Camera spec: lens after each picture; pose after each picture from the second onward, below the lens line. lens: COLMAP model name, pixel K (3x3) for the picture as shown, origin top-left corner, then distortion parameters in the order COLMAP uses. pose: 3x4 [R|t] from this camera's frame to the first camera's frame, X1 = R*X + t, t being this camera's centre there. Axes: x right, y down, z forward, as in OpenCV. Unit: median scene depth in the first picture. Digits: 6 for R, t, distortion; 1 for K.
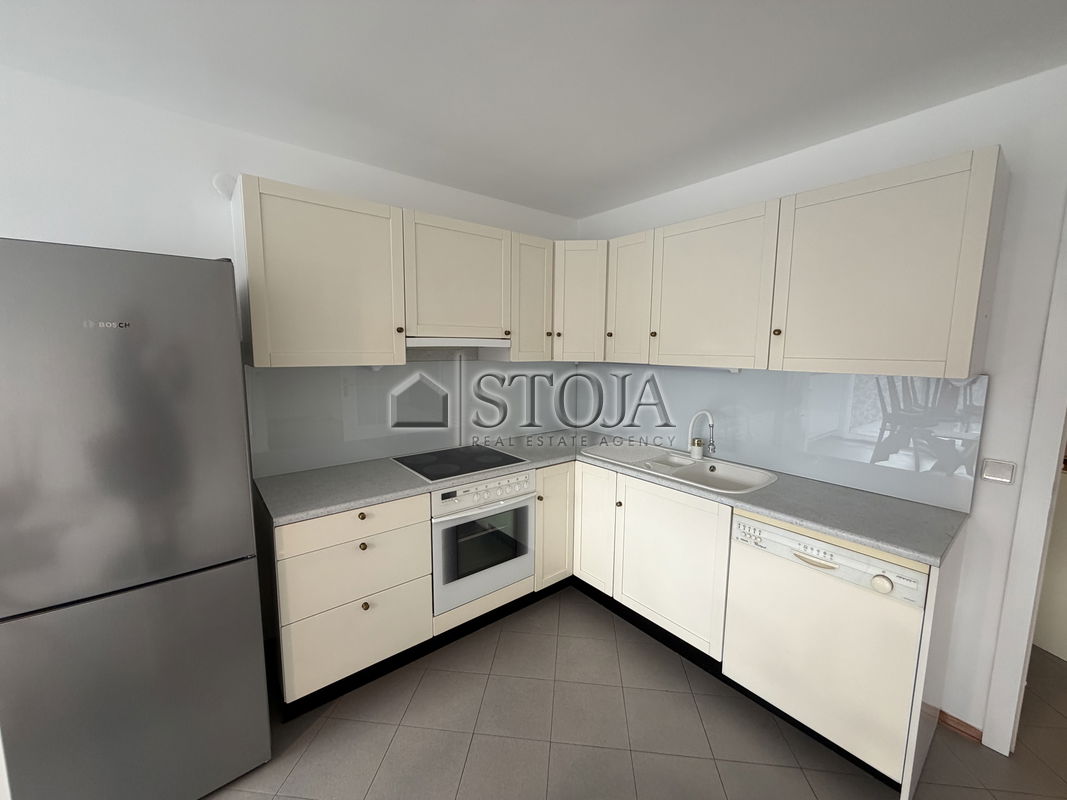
lens RADIAL K [[425.0, 0, 533.7], [0, 425.0, 403.0], [0, 0, 1]] dist [0.003190, 0.000869]
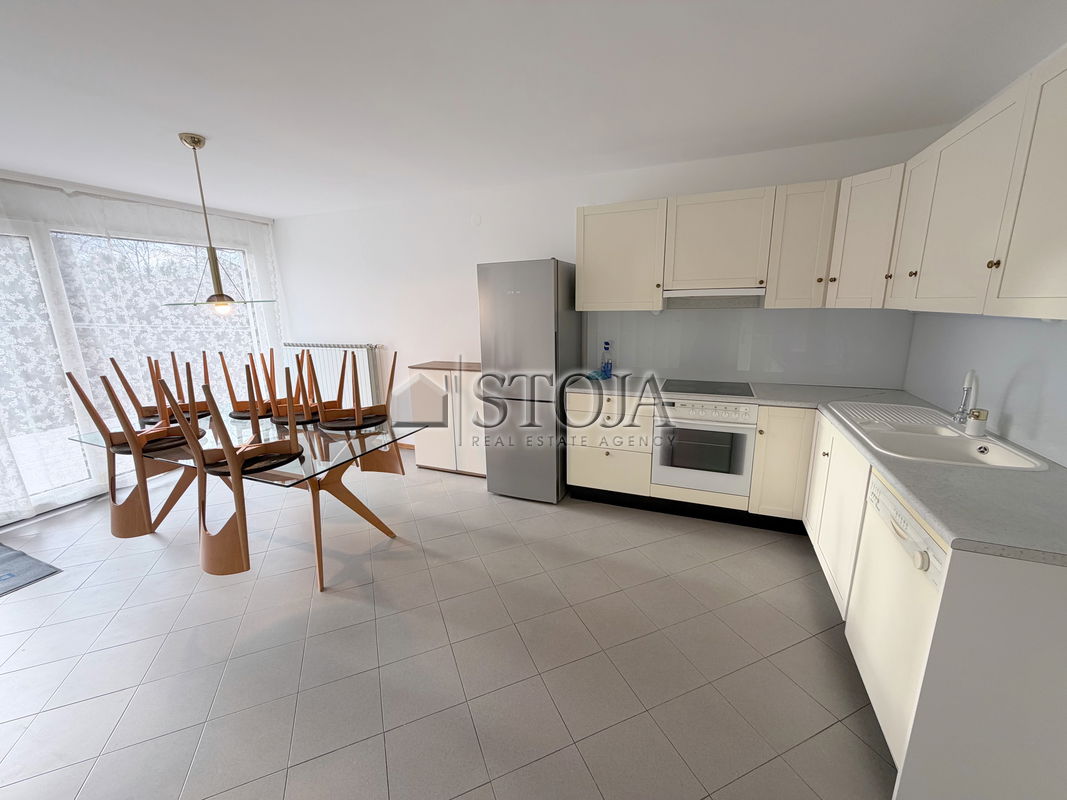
lens RADIAL K [[425.0, 0, 533.7], [0, 425.0, 403.0], [0, 0, 1]] dist [0.003190, 0.000869]
pose [[0.495713, 0.189160, -0.847636, 0.720386], [-0.089704, 0.981924, 0.166668, 0.016191], [0.863842, -0.006583, 0.503721, -0.094230]]
